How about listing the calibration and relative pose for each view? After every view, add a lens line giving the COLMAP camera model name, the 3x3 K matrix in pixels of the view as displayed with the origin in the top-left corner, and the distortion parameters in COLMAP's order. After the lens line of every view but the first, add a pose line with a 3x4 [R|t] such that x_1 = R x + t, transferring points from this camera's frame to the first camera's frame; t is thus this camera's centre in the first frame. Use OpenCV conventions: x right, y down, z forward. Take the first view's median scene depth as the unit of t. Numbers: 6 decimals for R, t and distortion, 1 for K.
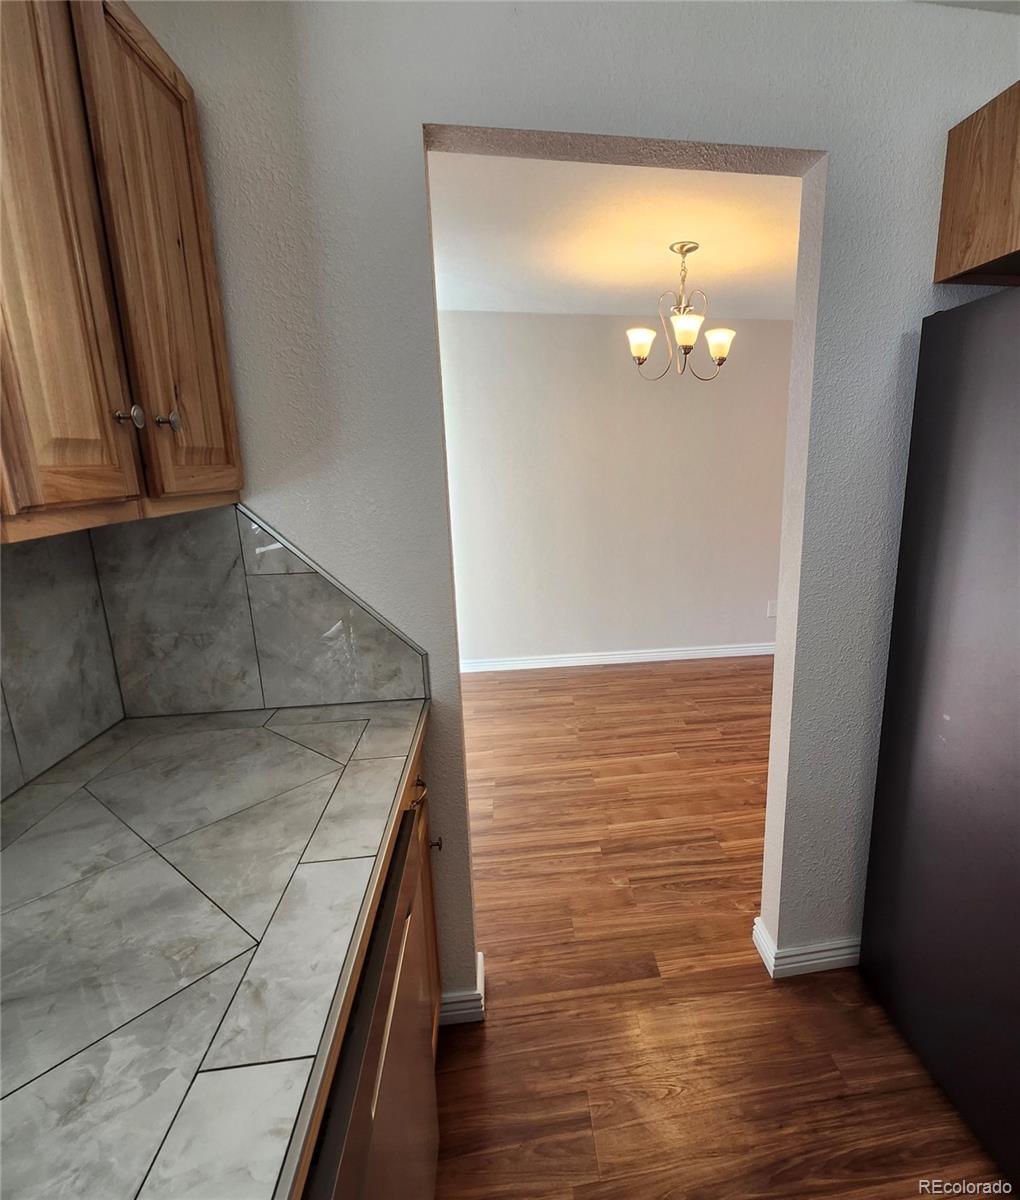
lens RADIAL K [[623.2, 0, 604.3], [0, 623.2, 601.2], [0, 0, 1]] dist [0.001329, 0.000212]
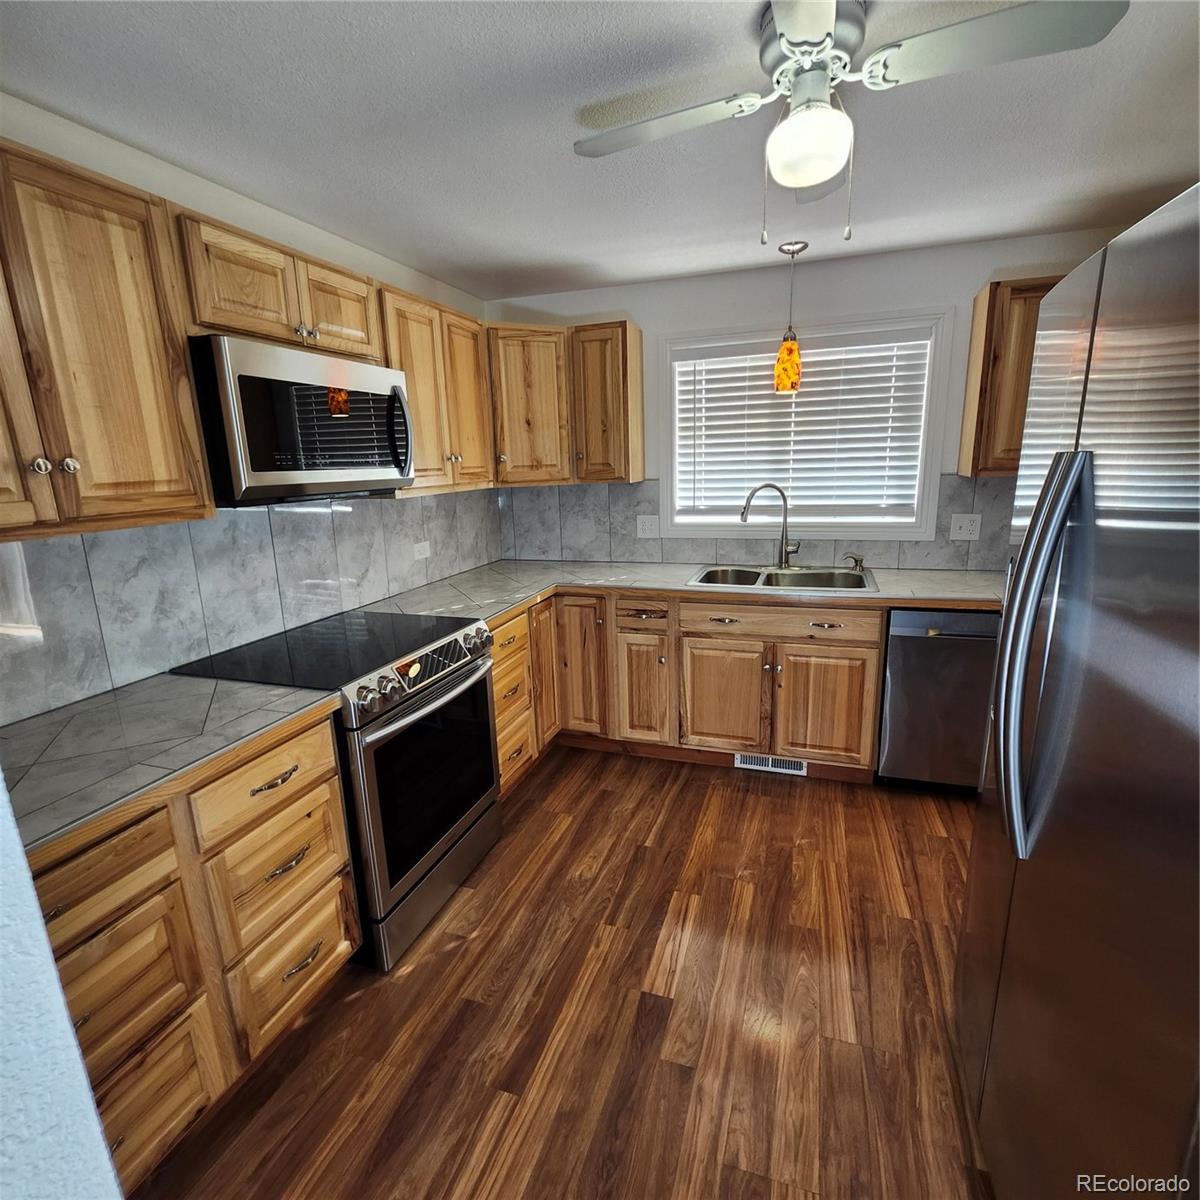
lens RADIAL K [[626.0, 0, 604.1], [0, 626.0, 606.7], [0, 0, 1]] dist [-0.004772, -0.000044]
pose [[-0.468886, 0.225418, -0.854010, 1.910831], [-0.162663, 0.928309, 0.334339, -0.137934], [0.868151, 0.295683, -0.398604, 0.387366]]
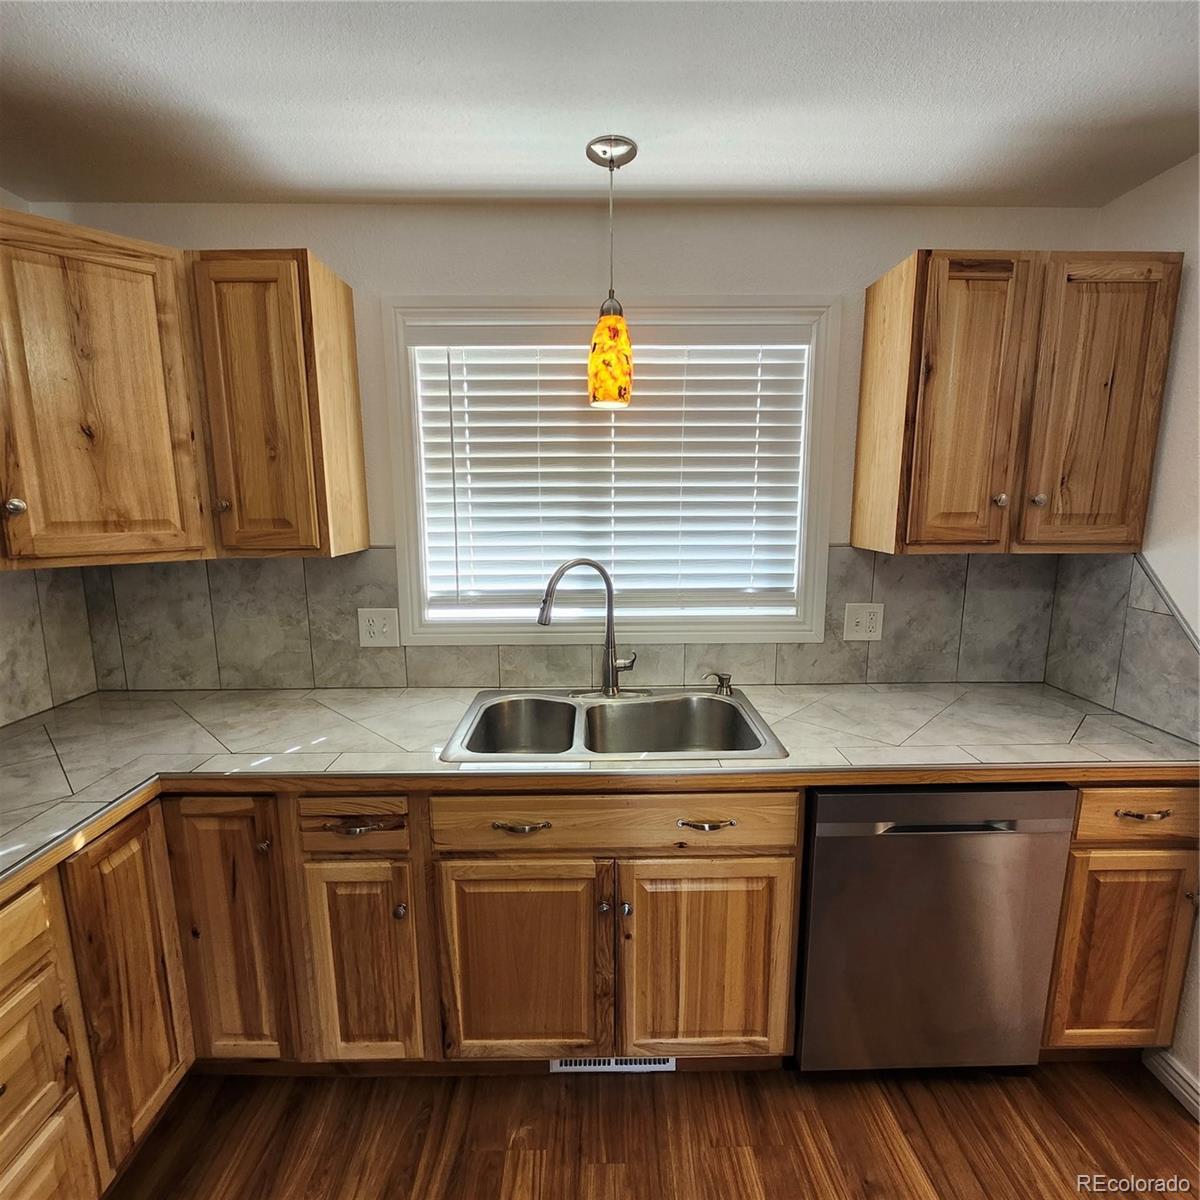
lens RADIAL K [[626.0, 0, 604.1], [0, 626.0, 606.7], [0, 0, 1]] dist [-0.004772, -0.000044]
pose [[-0.146623, 0.175440, -0.973510, 0.882582], [-0.214541, 0.955081, 0.204431, -0.074863], [0.965647, 0.238833, -0.102398, 0.066975]]
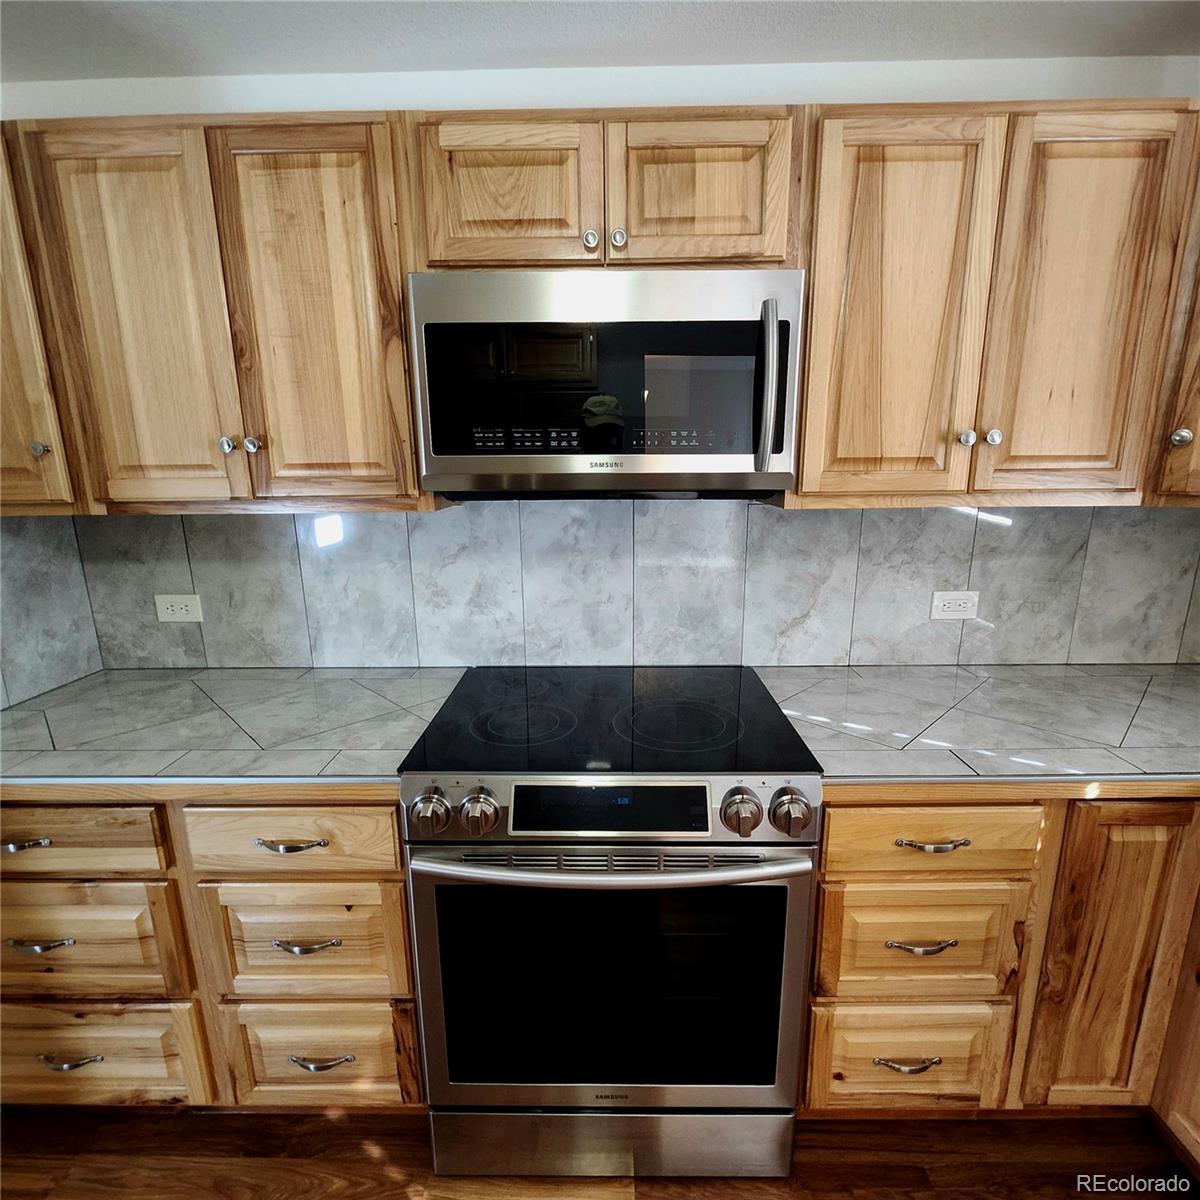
lens RADIAL K [[626.0, 0, 604.1], [0, 626.0, 606.7], [0, 0, 1]] dist [-0.004772, -0.000044]
pose [[-0.984488, -0.021582, 0.174118, 0.694442], [0.055349, 0.903525, 0.424945, -0.035071], [-0.166491, 0.427991, -0.888315, 0.088907]]
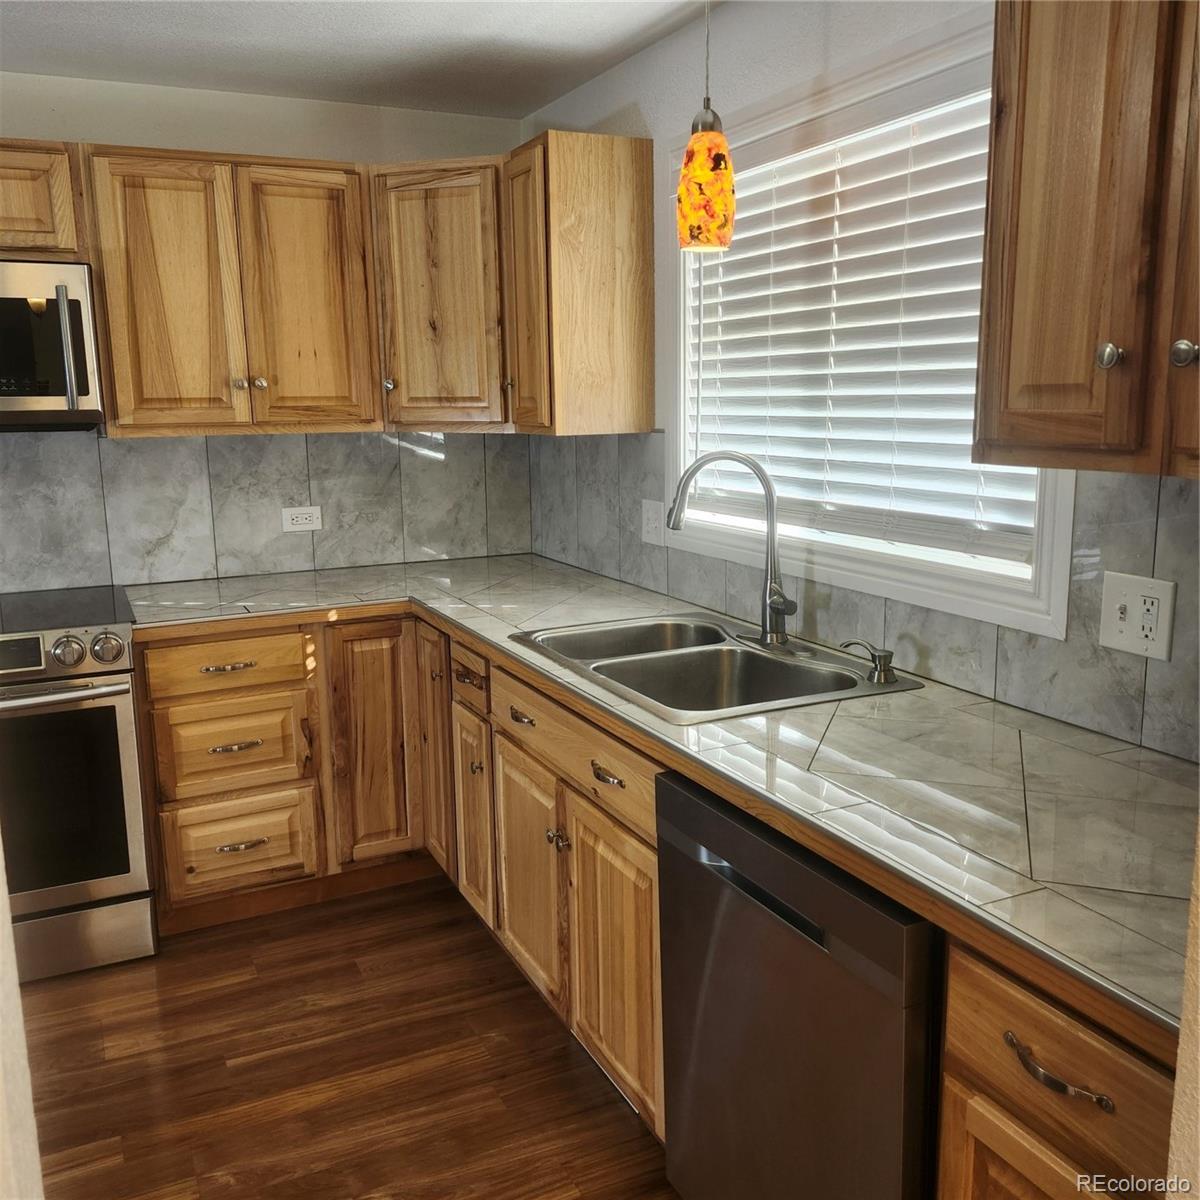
lens RADIAL K [[1114.1, 0, 600.0], [0, 1114.1, 600.0], [0, 0, 1]] dist [0.099958, -0.141079]
pose [[-0.959660, 0.072767, -0.271584, 0.265911], [-0.040764, 0.919715, 0.390465, -0.377254], [0.278193, 0.385784, -0.879647, 1.540042]]
